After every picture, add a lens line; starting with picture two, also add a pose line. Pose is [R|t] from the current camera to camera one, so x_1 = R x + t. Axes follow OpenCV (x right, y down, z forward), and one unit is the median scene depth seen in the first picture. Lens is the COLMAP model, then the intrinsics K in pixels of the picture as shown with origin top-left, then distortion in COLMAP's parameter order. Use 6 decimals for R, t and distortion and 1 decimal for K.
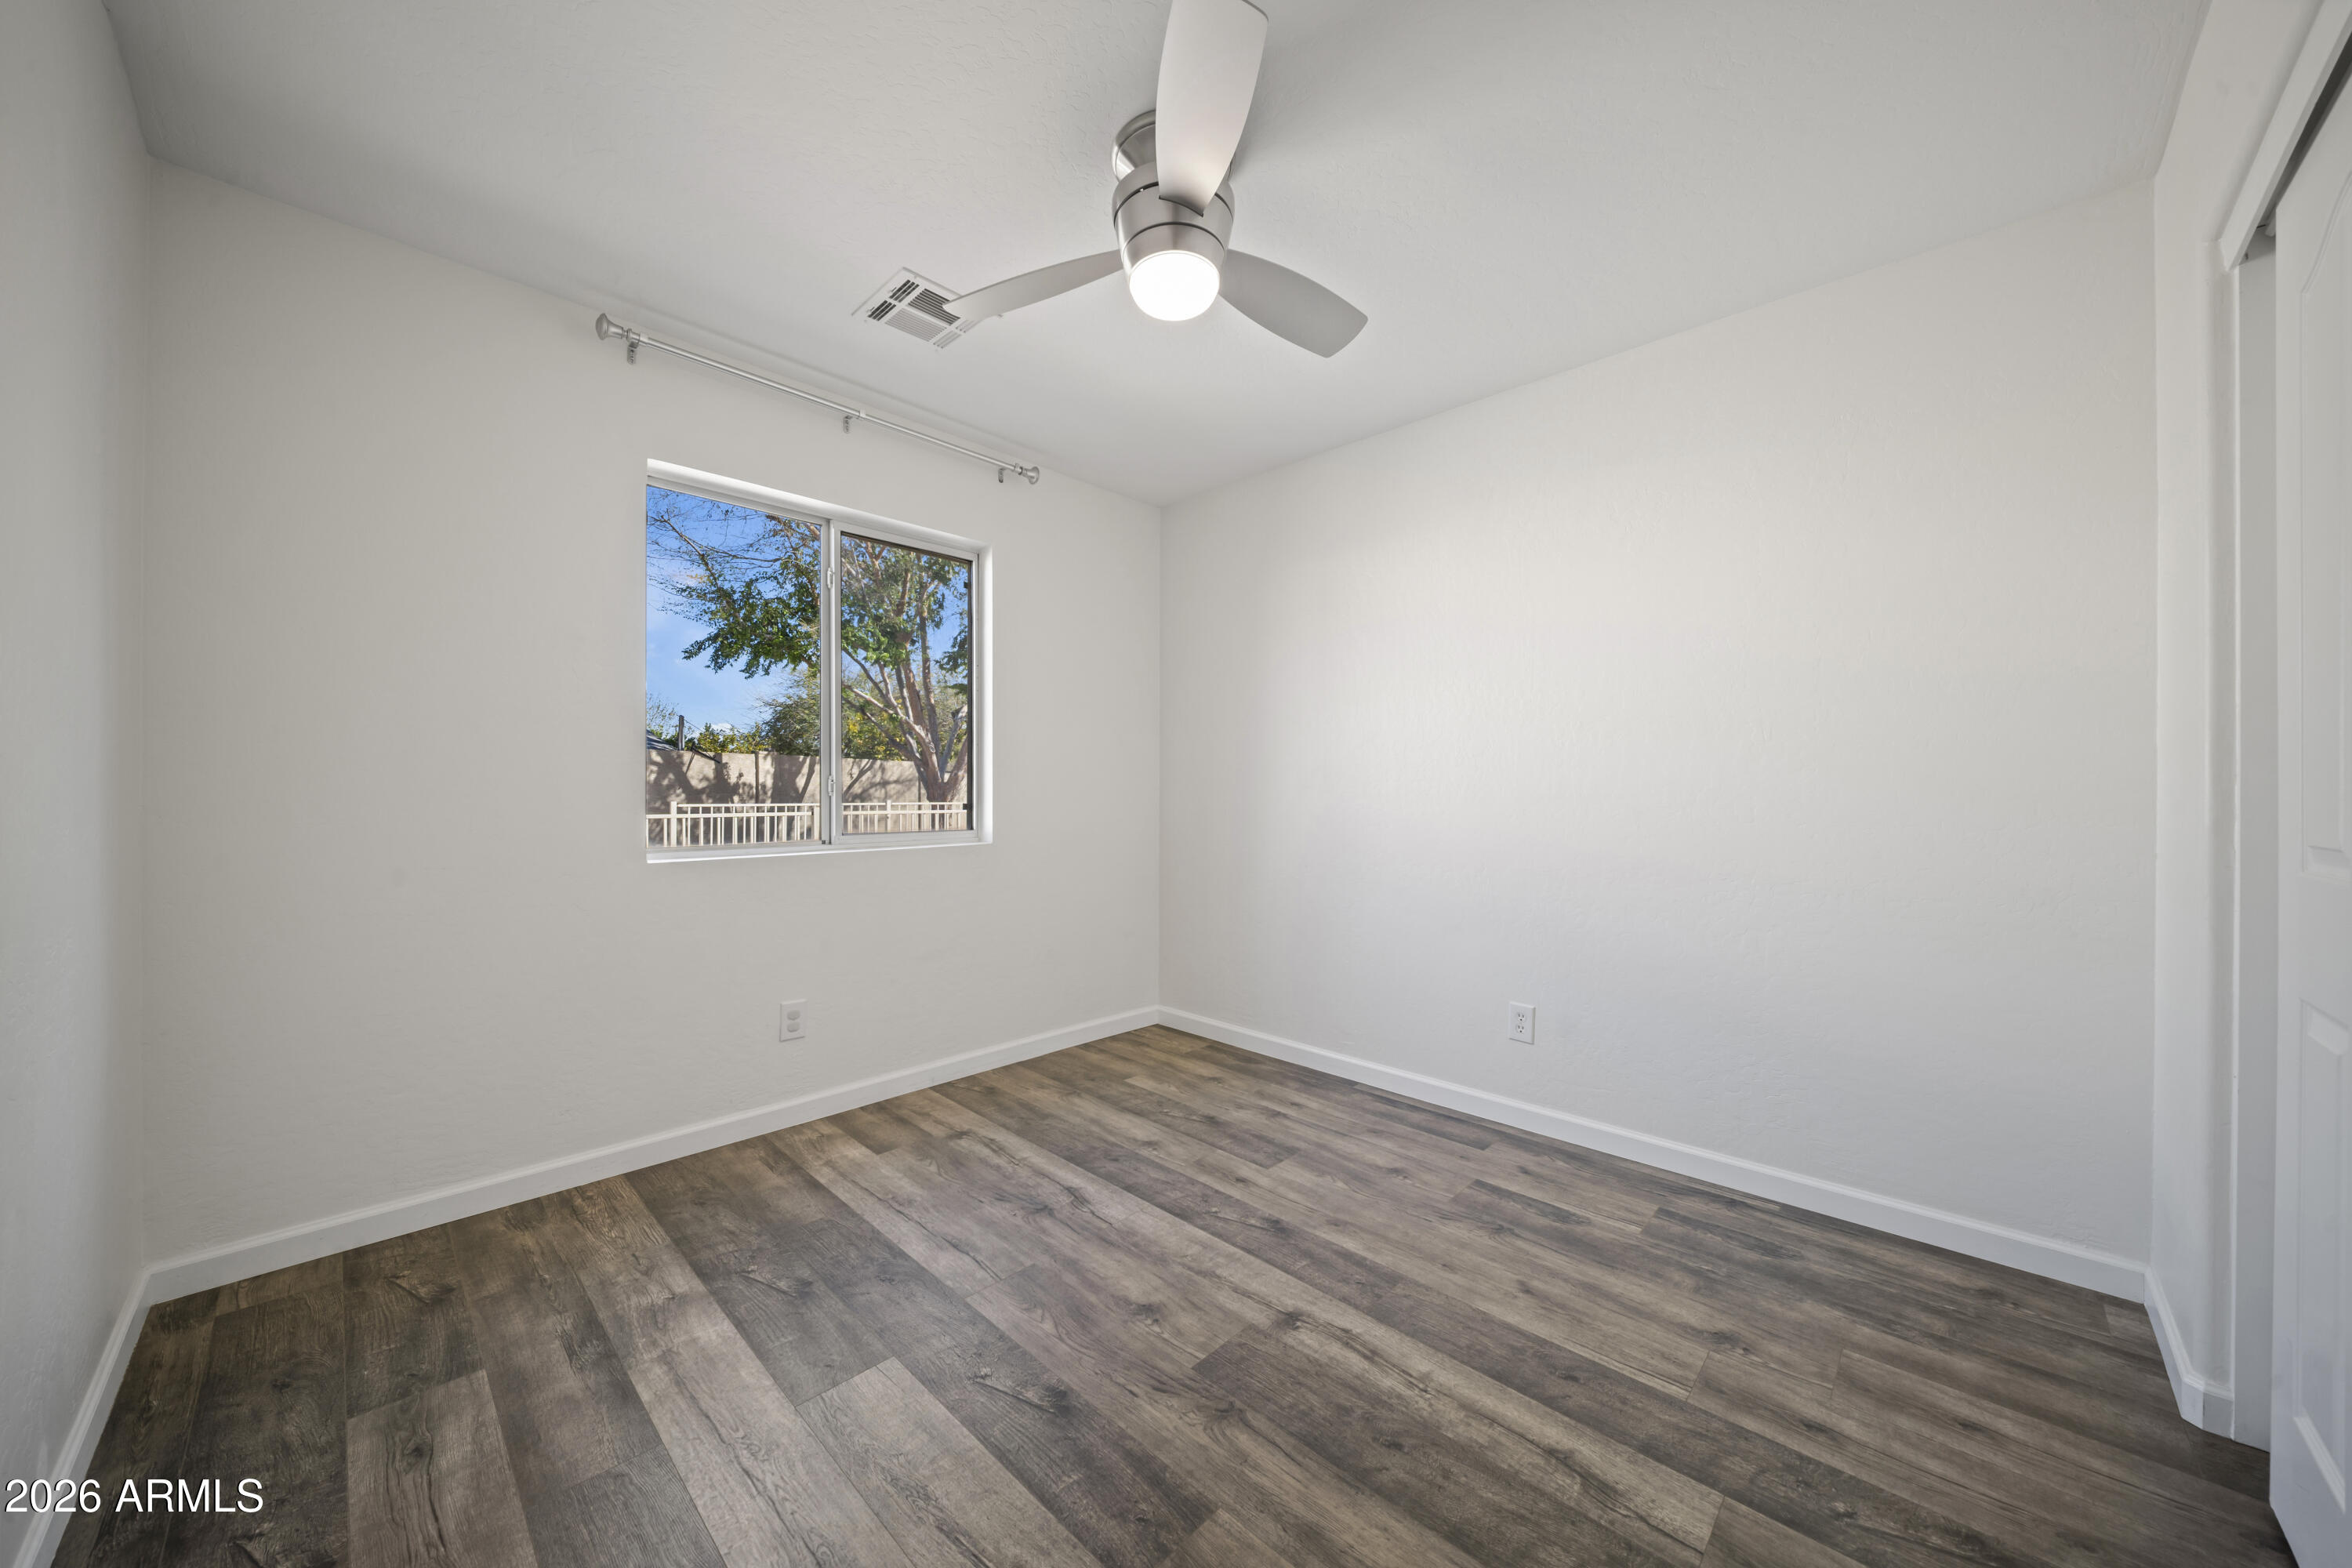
lens RADIAL K [[822.7, 0, 1161.6], [0, 822.7, 792.1], [0, 0, 1]] dist [-0.005305, -0.000022]
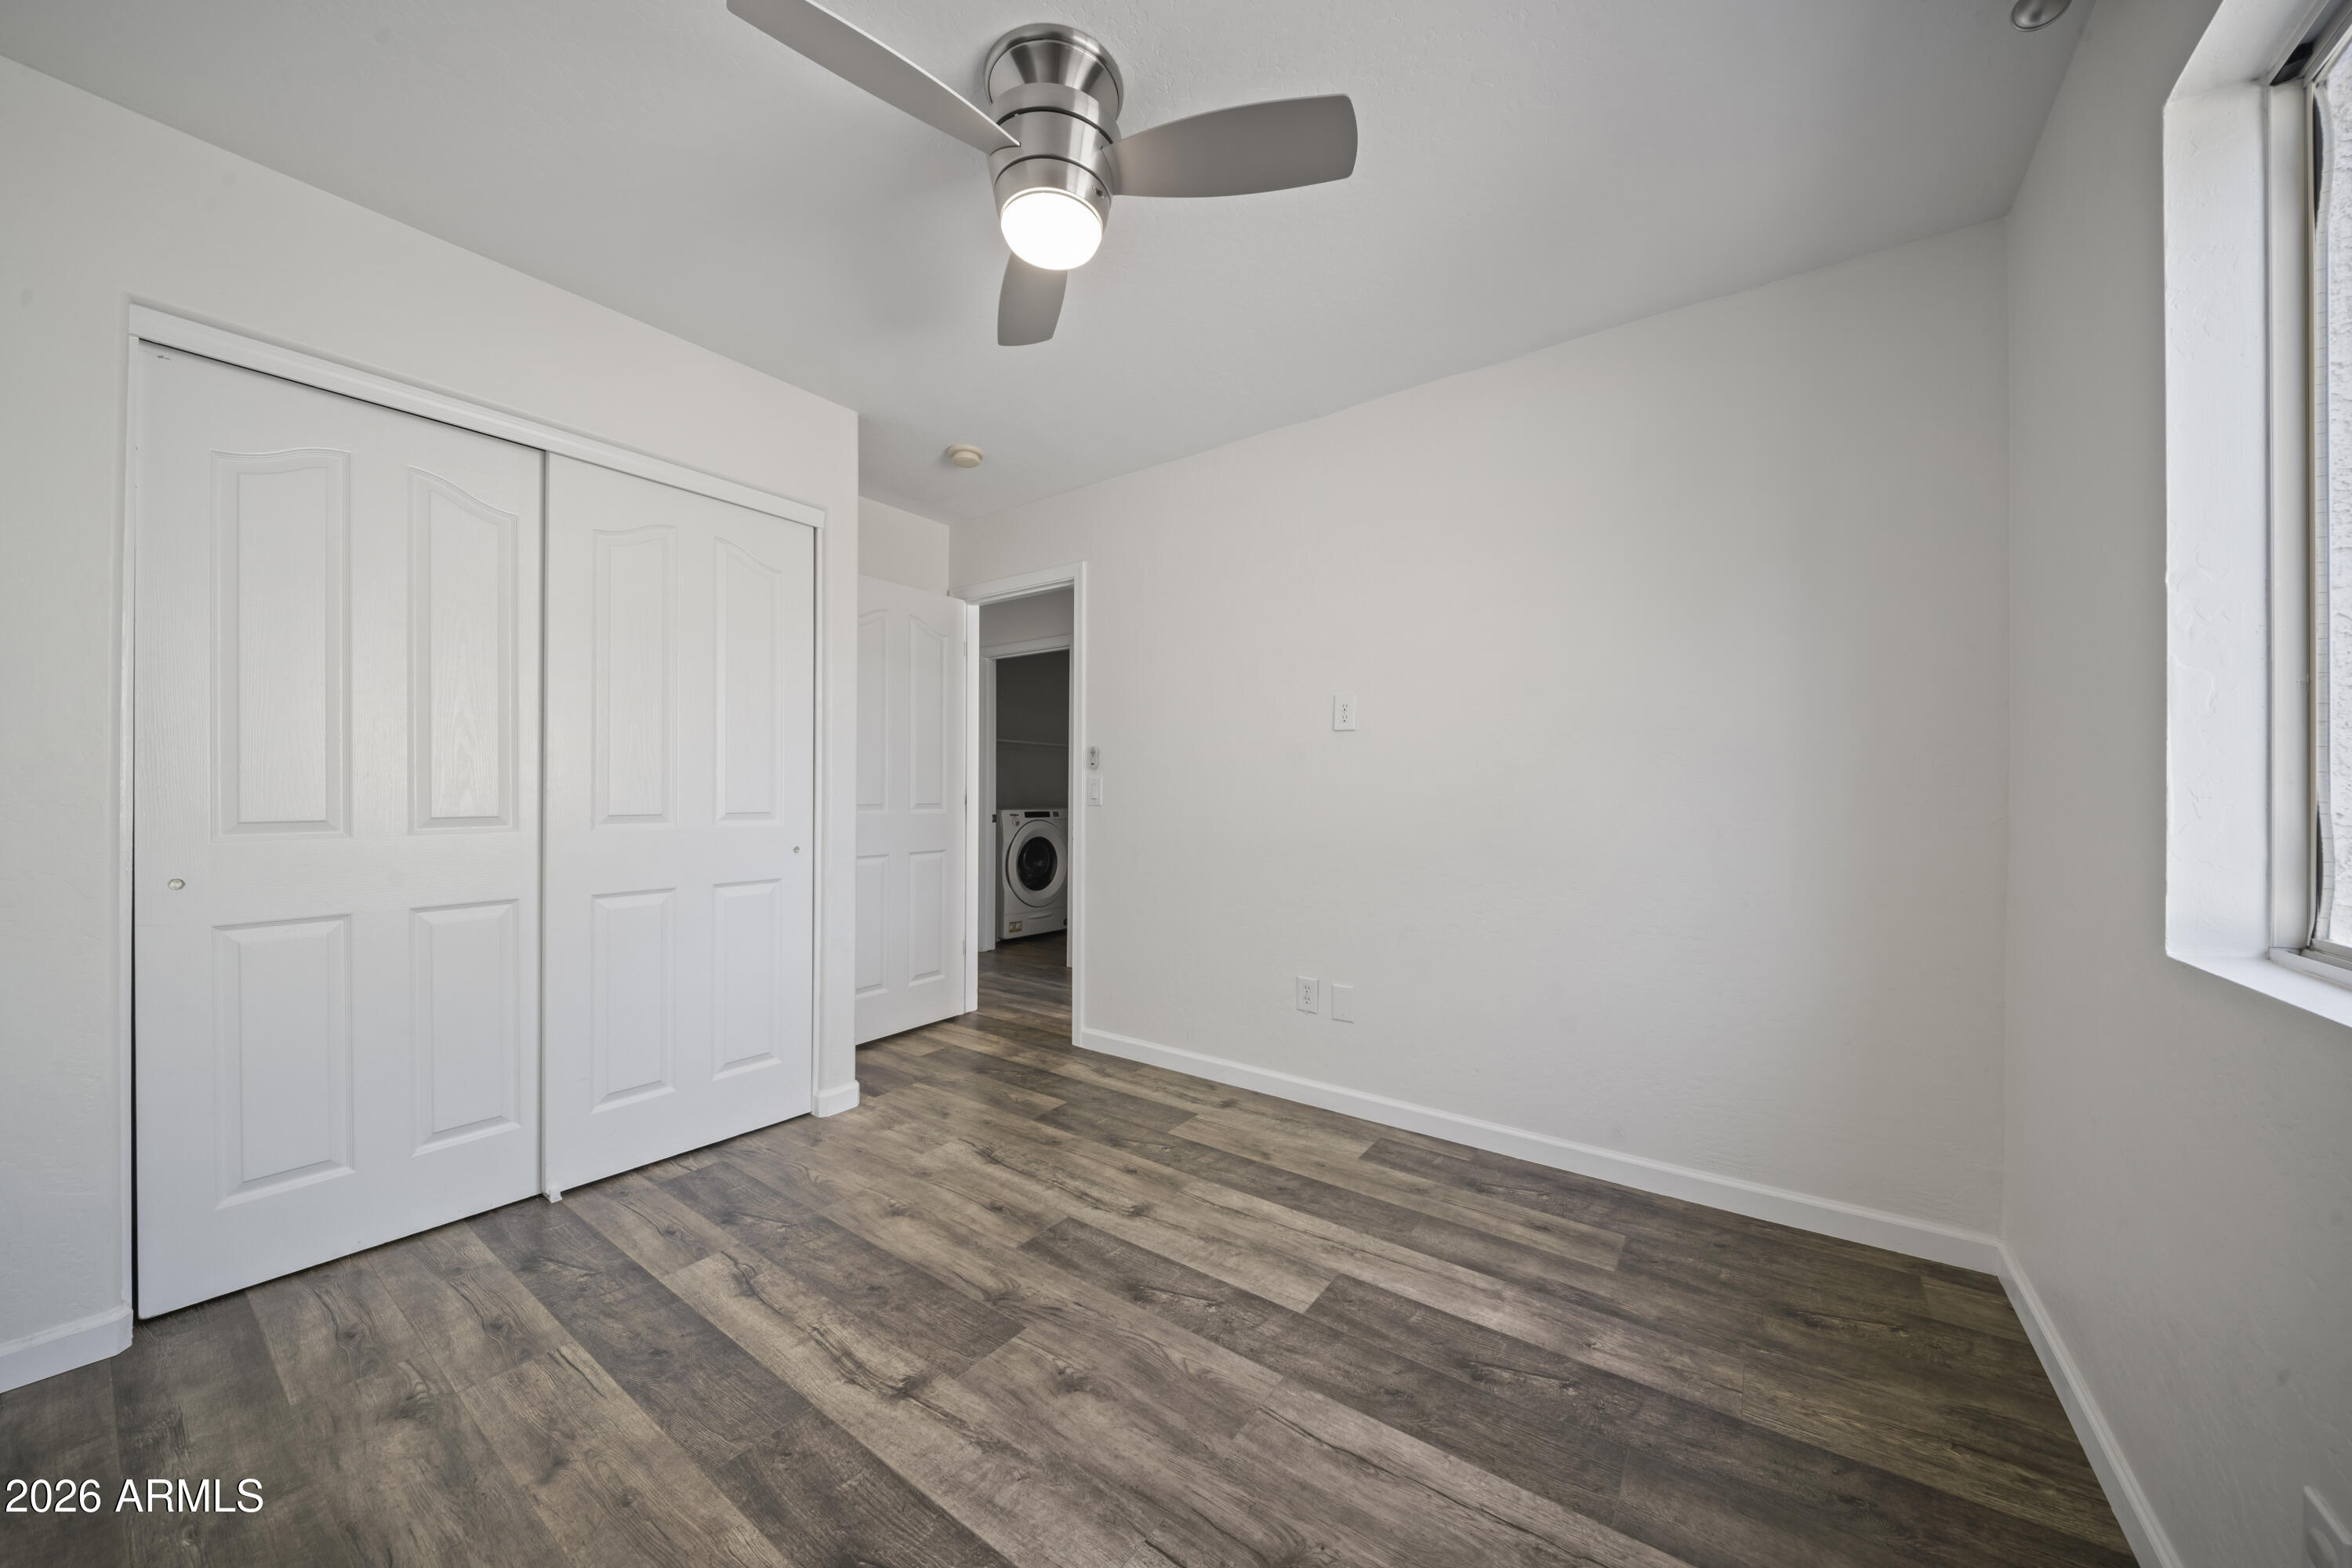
lens RADIAL K [[822.7, 0, 1161.6], [0, 822.7, 792.1], [0, 0, 1]] dist [-0.005305, -0.000022]
pose [[-0.989717, -0.008844, -0.142765, 0.019175], [-0.009134, 0.999957, 0.001381, -0.003716], [0.142747, 0.002671, -0.989756, 1.973484]]
